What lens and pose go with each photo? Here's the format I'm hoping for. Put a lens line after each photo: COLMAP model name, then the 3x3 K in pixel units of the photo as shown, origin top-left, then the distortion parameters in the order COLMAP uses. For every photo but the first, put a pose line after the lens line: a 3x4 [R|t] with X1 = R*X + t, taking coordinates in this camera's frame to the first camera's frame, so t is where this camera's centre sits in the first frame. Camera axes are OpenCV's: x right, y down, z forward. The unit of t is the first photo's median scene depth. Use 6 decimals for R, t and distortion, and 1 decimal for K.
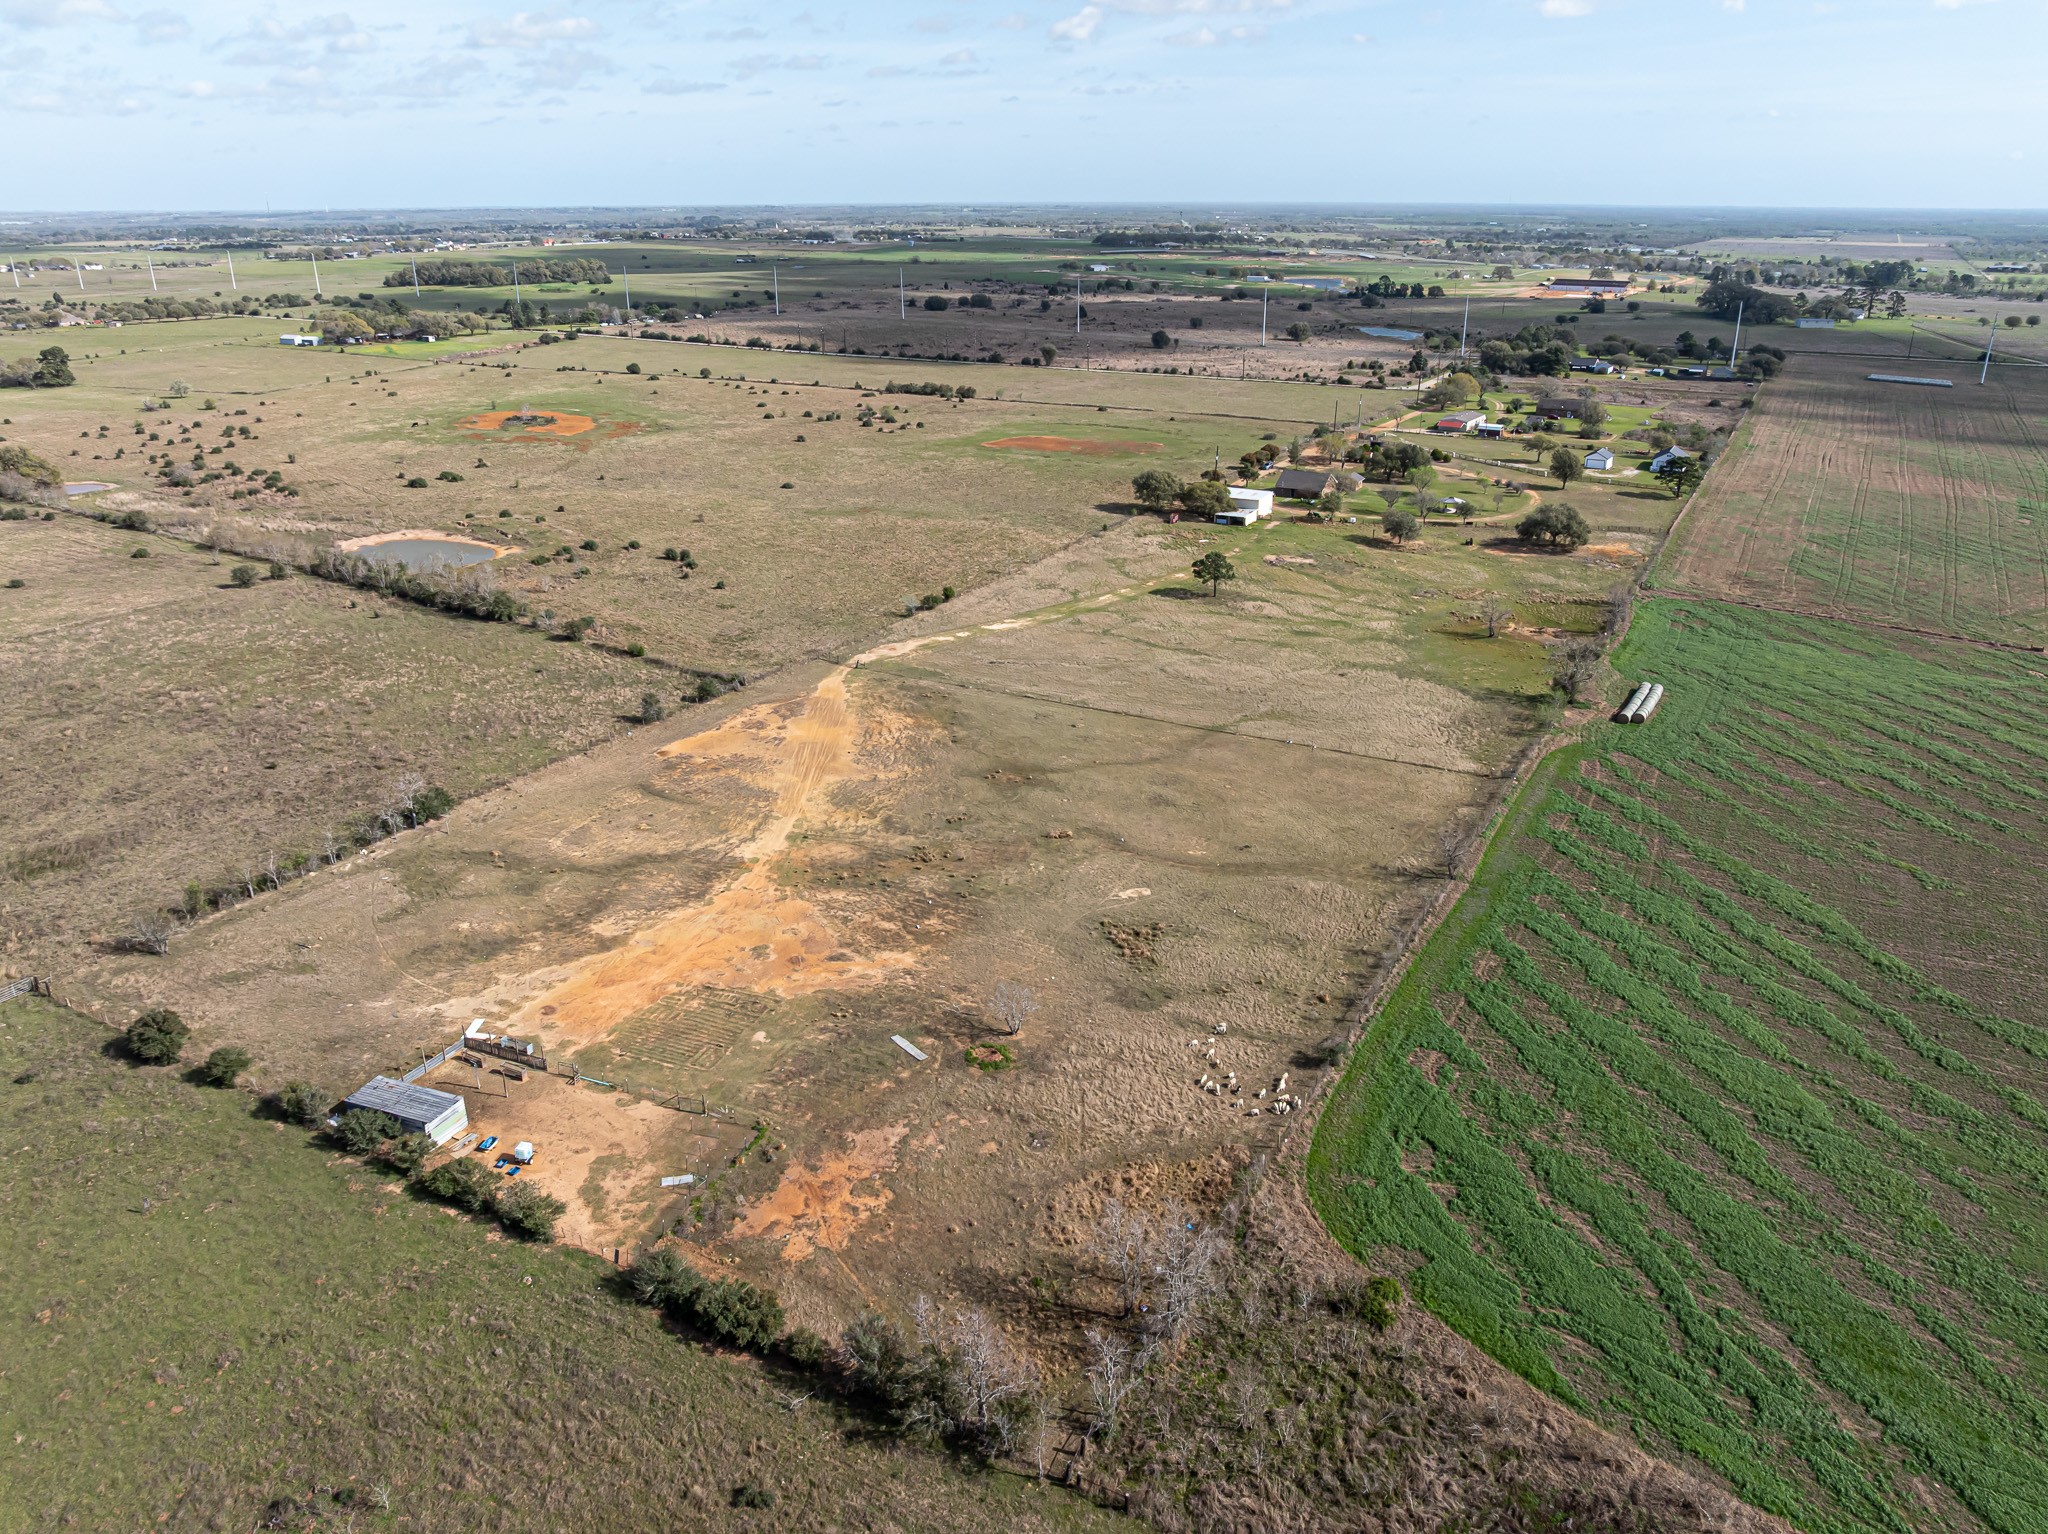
lens RADIAL K [[1437.6, 0, 1024.0], [0, 1437.6, 767.0], [0, 0, 1]] dist [-0.041325, 0.009078]
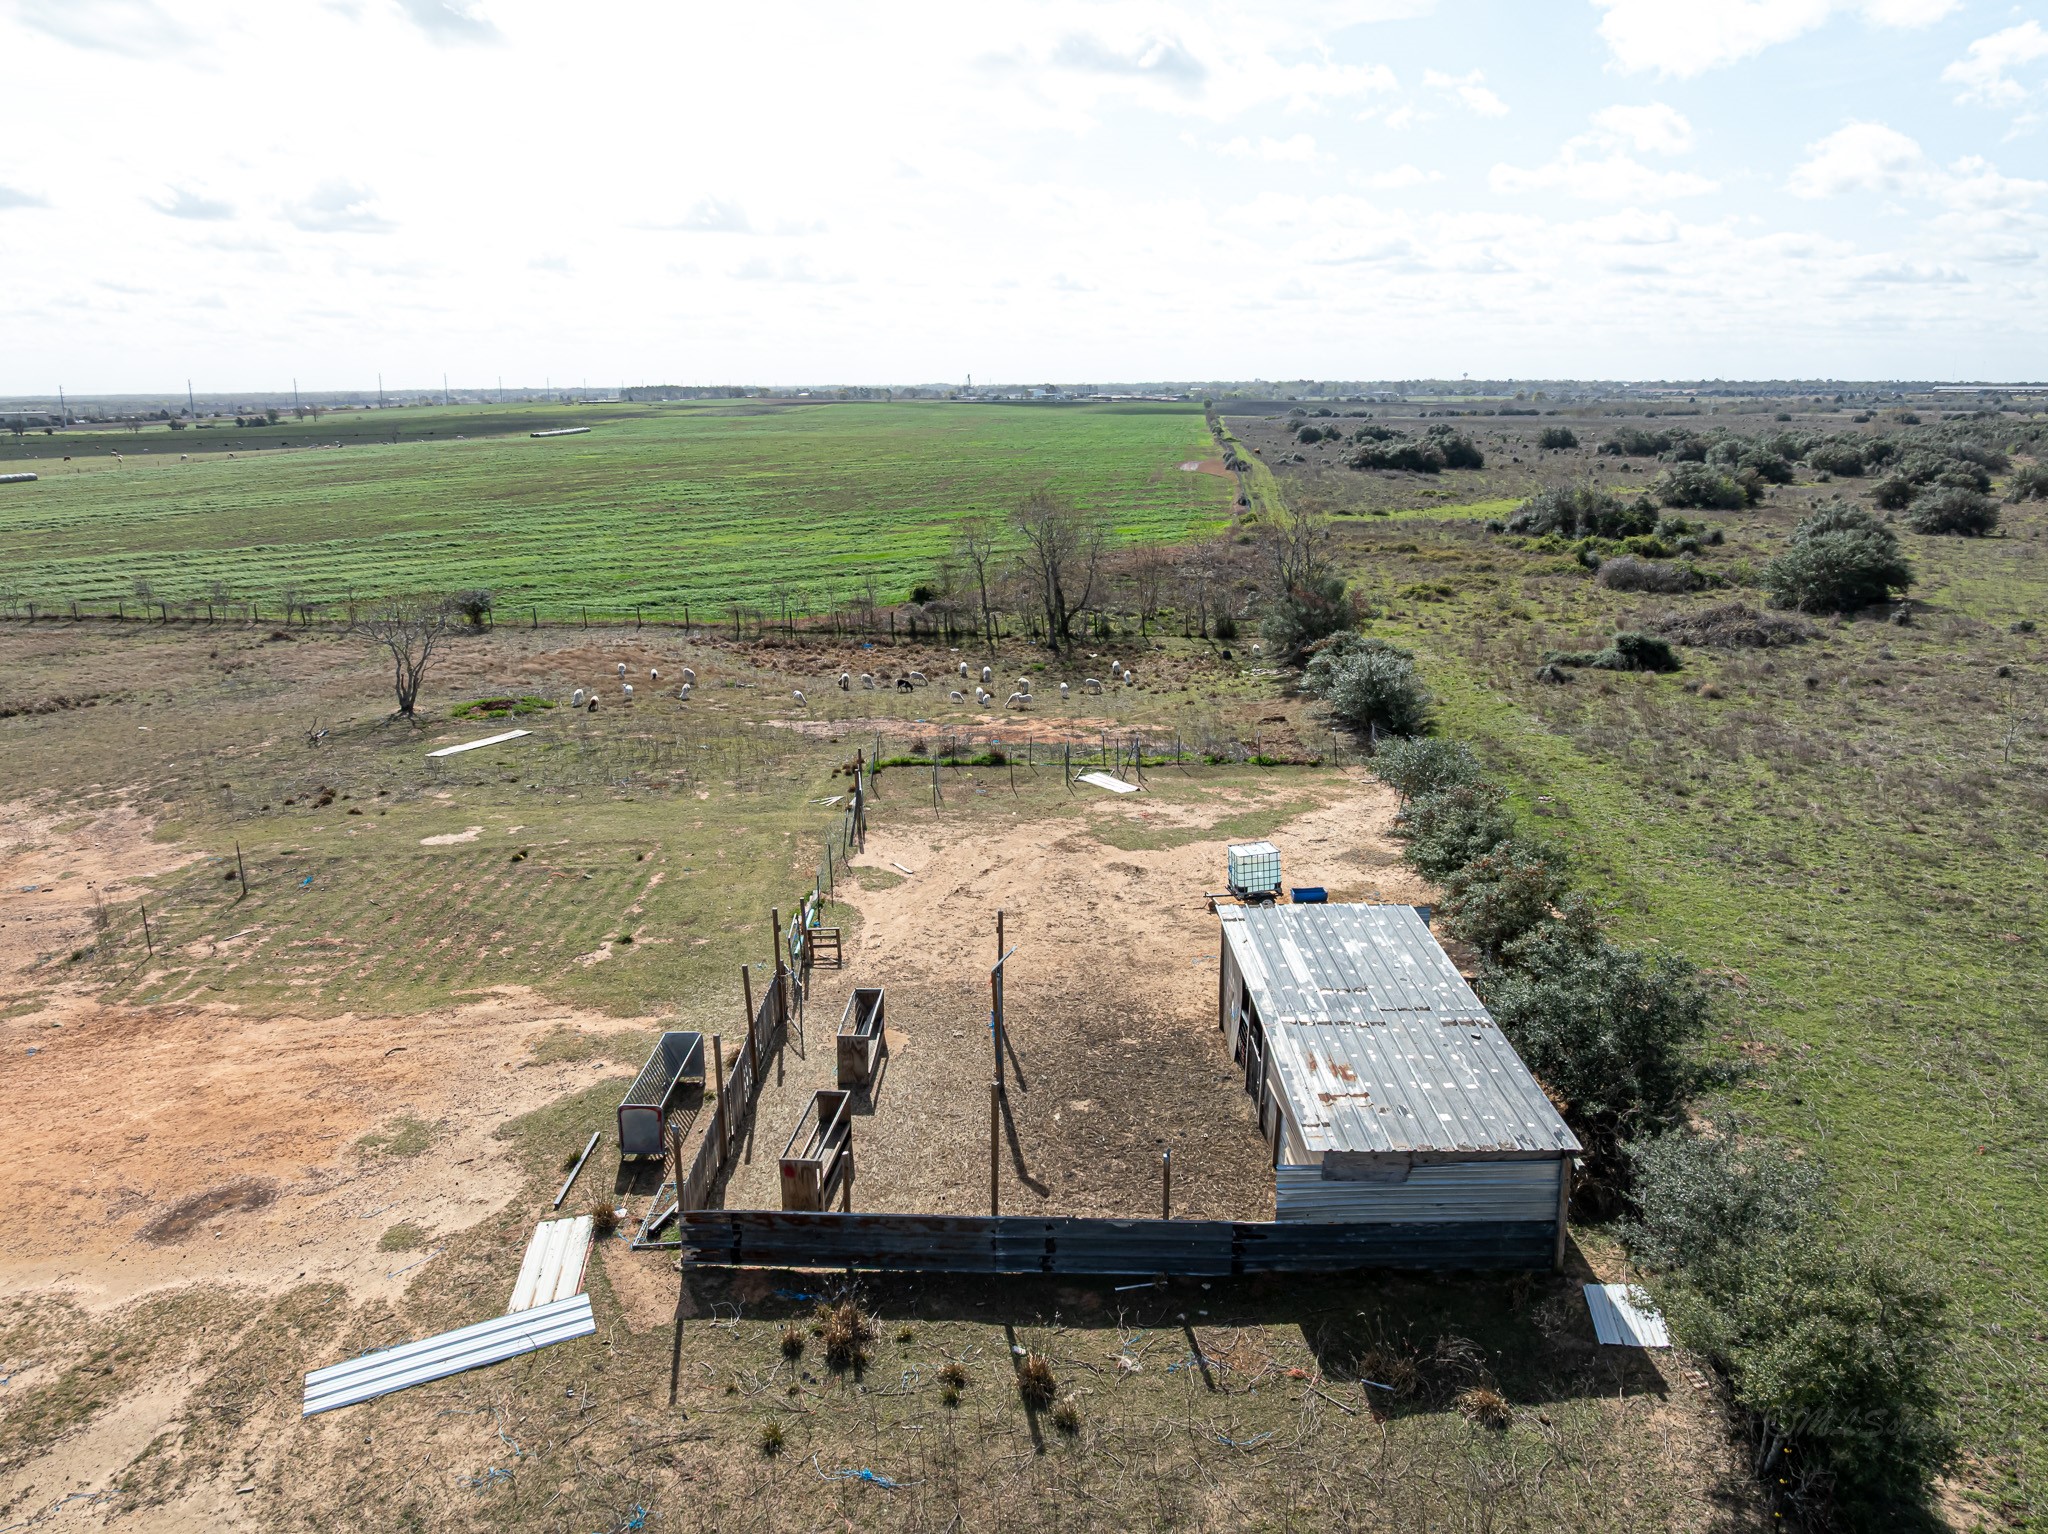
lens RADIAL K [[1437.6, 0, 1024.0], [0, 1437.6, 767.0], [0, 0, 1]] dist [-0.041325, 0.009078]
pose [[-0.380858, -0.234284, 0.894460, -0.336773], [0.349178, 0.859293, 0.373751, 0.060766], [-0.856167, 0.454672, -0.245462, 0.609813]]
